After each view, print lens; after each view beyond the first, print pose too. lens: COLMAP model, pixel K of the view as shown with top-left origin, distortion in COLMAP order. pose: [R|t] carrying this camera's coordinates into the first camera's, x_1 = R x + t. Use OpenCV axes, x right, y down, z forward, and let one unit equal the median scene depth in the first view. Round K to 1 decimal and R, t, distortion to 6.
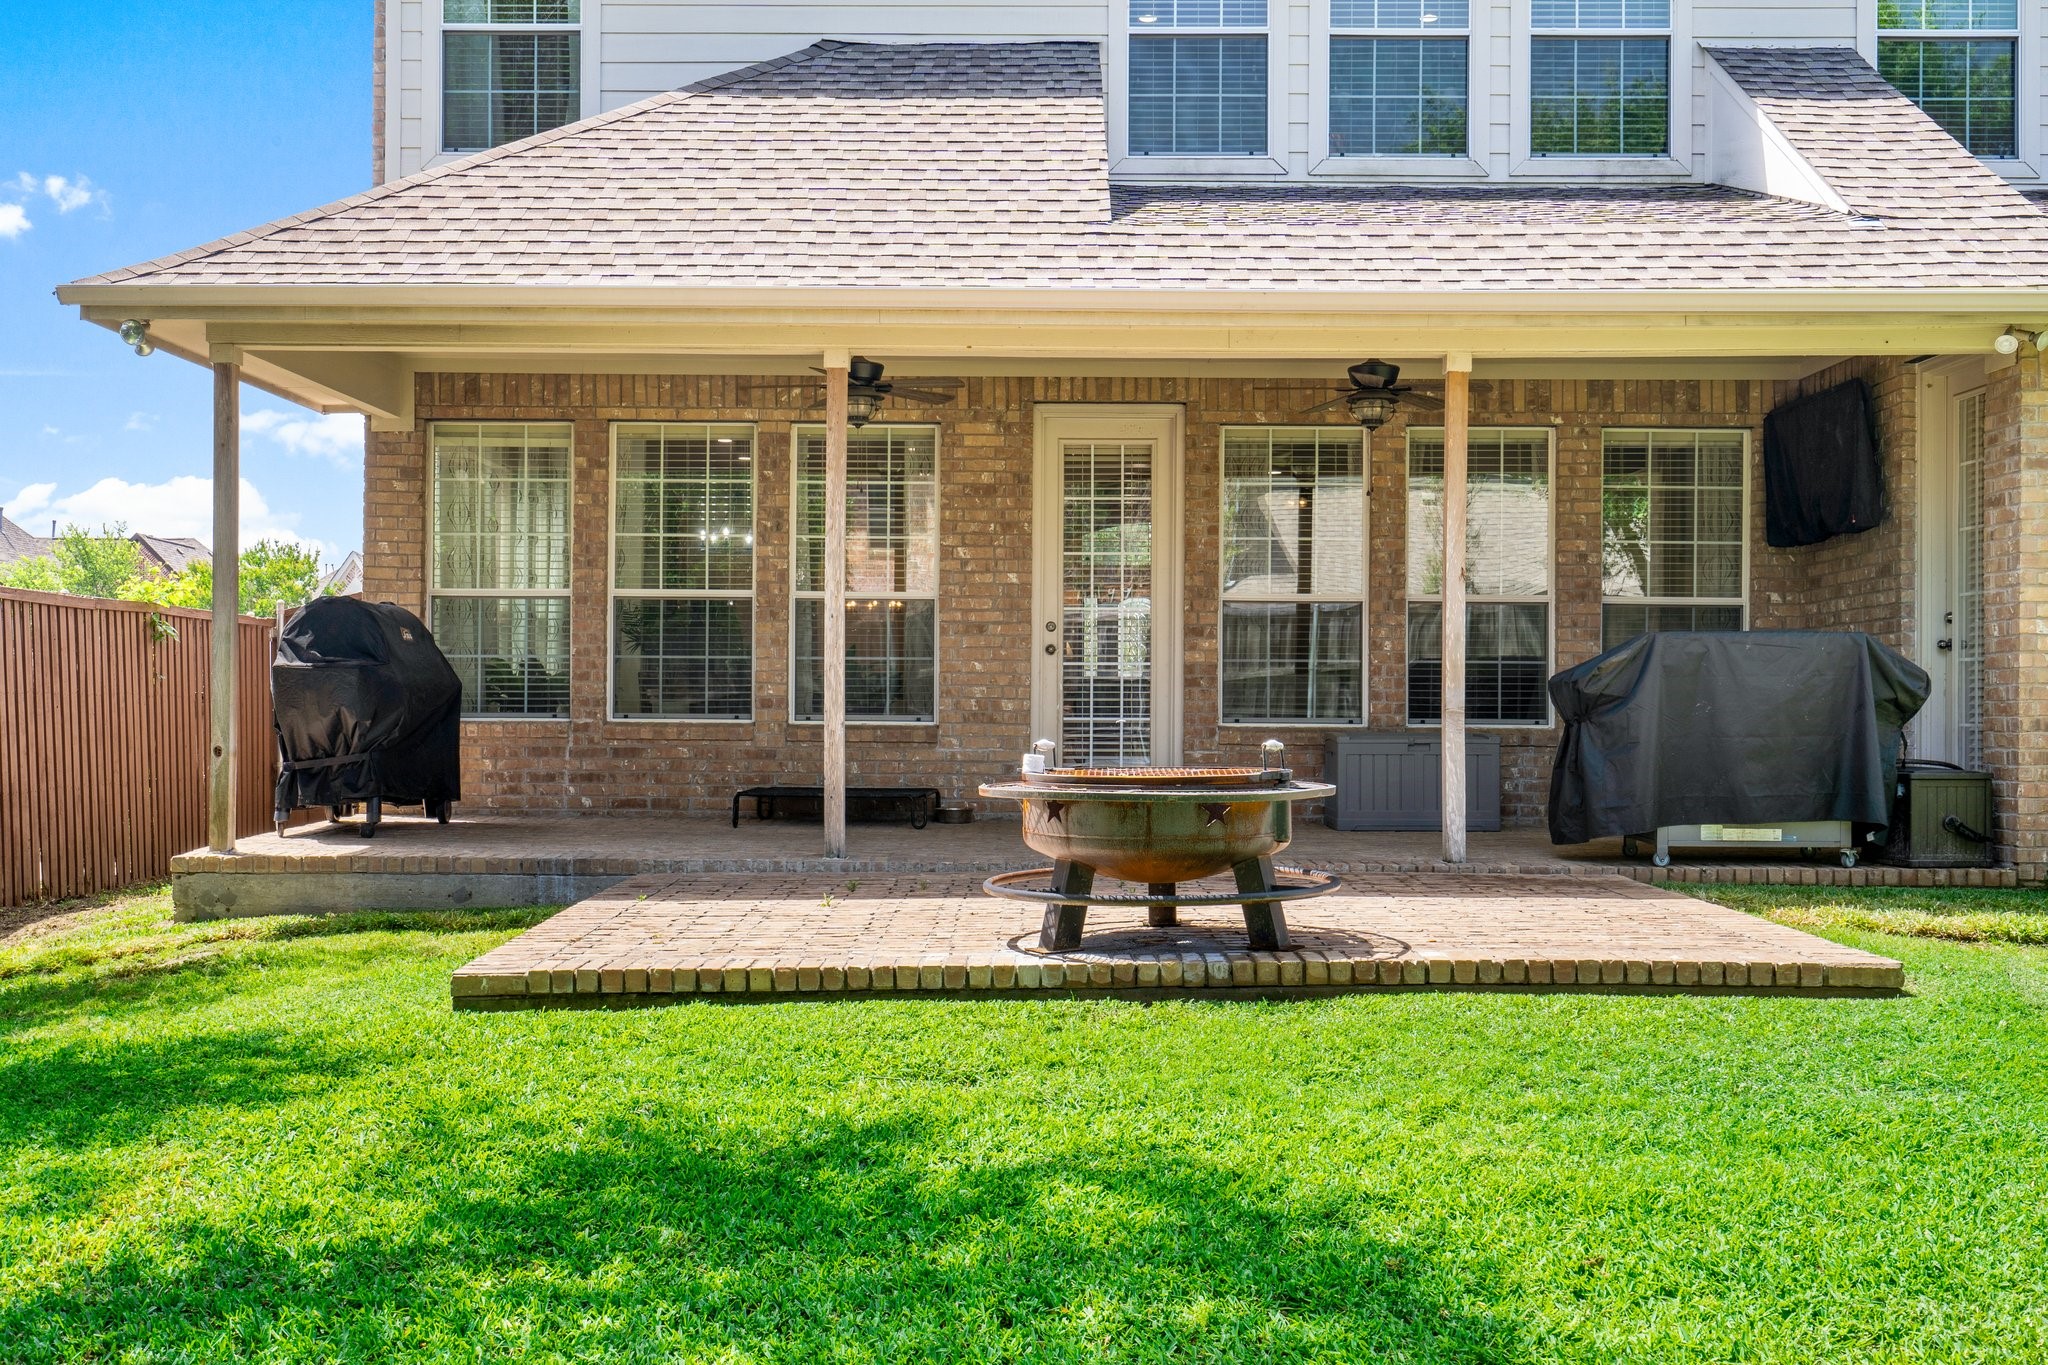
lens RADIAL K [[2016.3, 0, 1024.7], [0, 2016.3, 685.9], [0, 0, 1]] dist [0.020033, 0.000000]
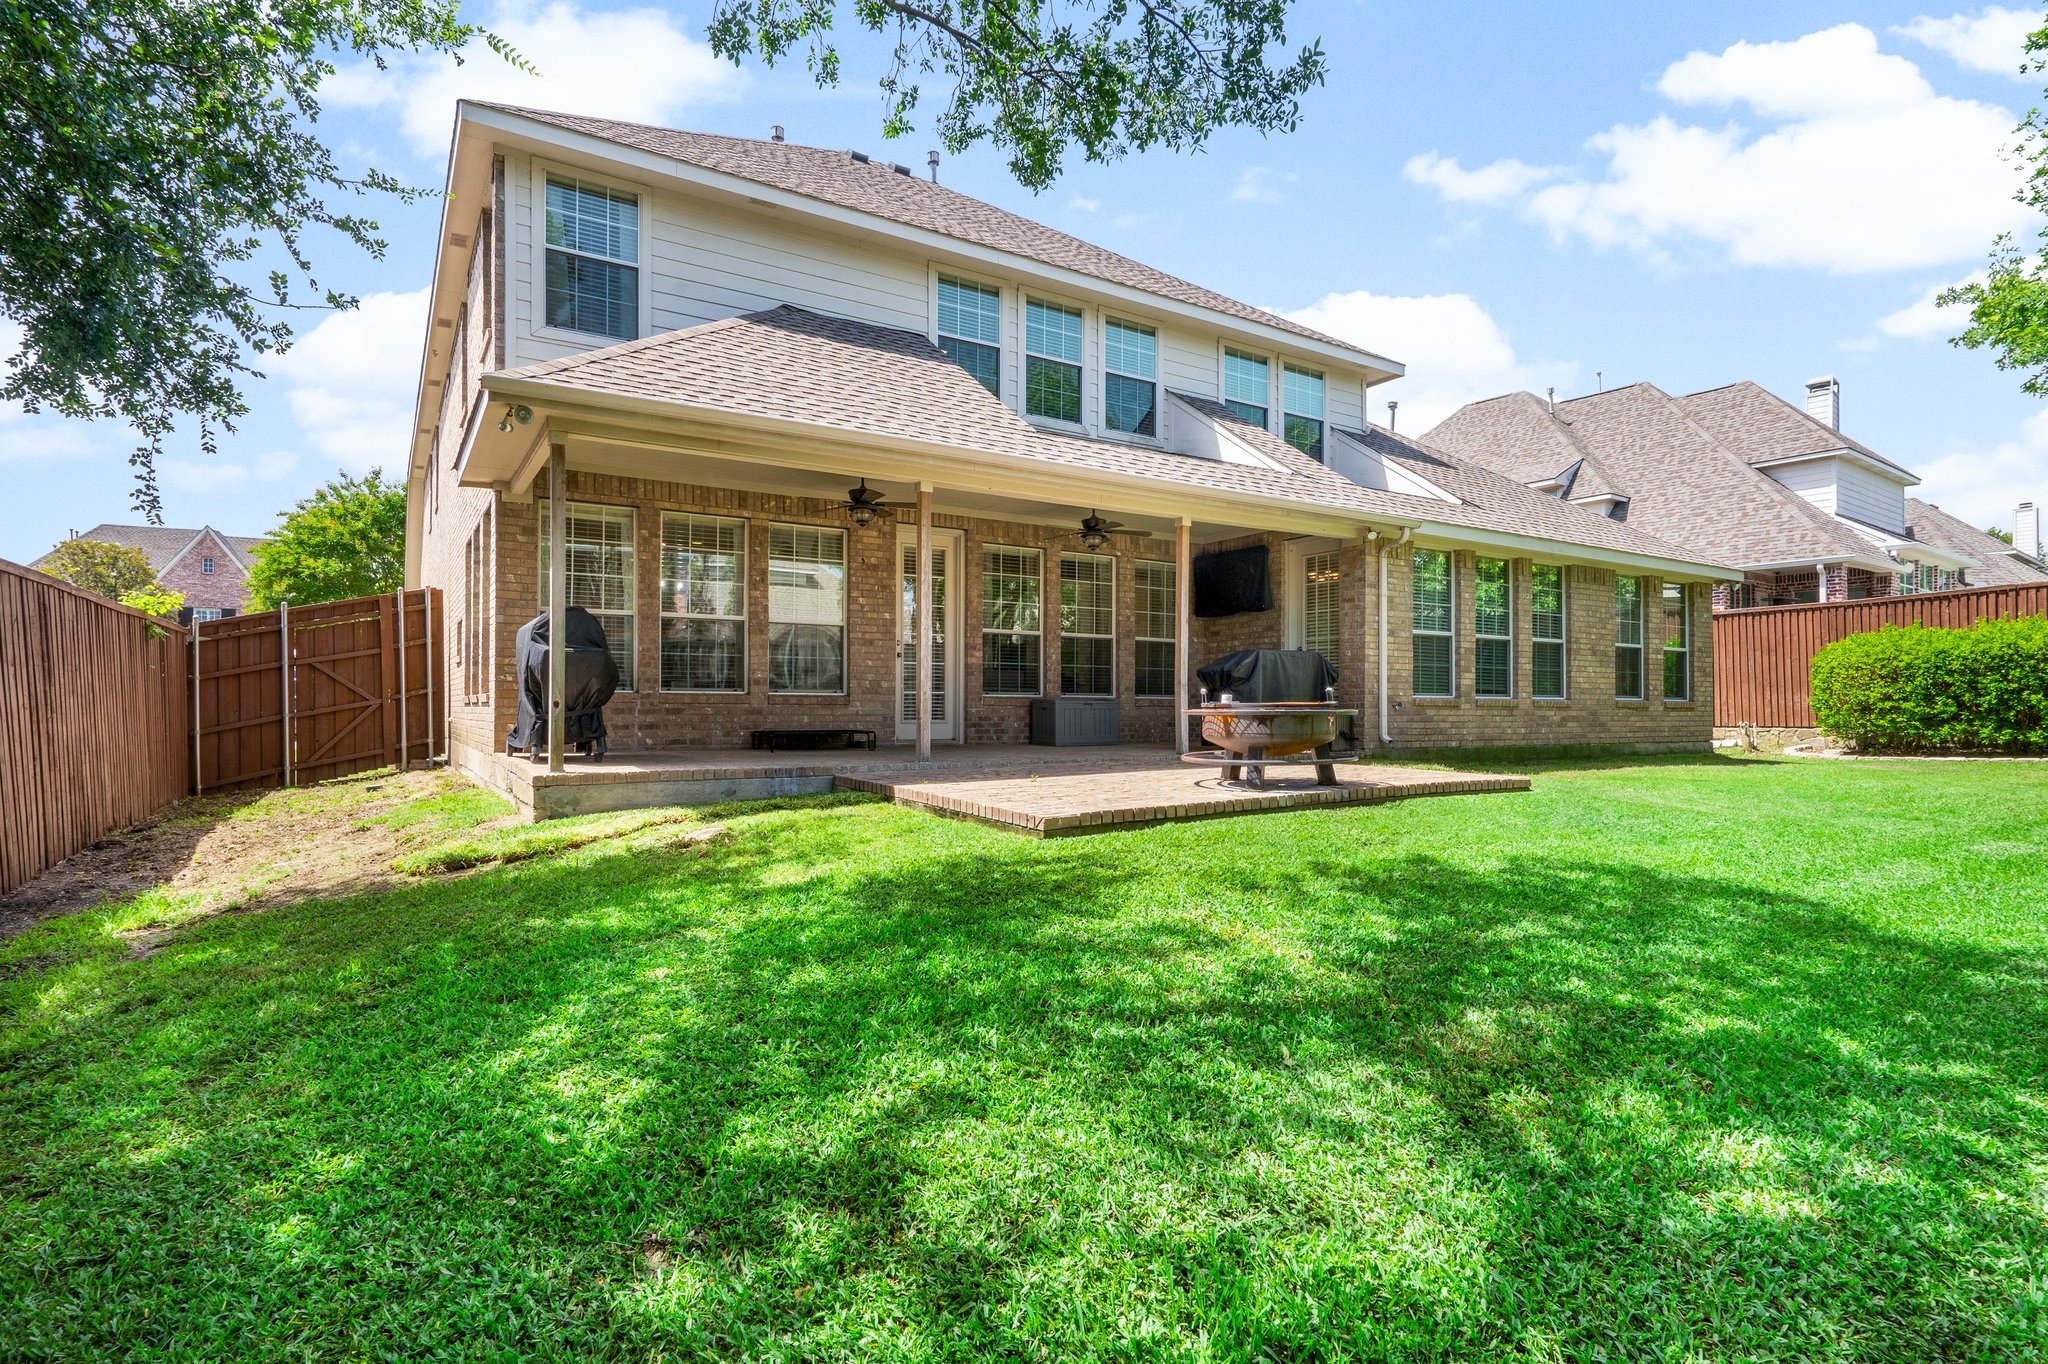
lens RADIAL K [[1012.1, 0, 1024.6], [0, 1012.1, 694.6], [0, 0, 1]] dist [-0.002789, -0.000116]
pose [[0.843134, 0.003074, 0.537695, -0.463771], [-0.001913, 0.999994, -0.002717, 0.024493], [-0.537701, 0.001262, 0.843135, 0.171041]]
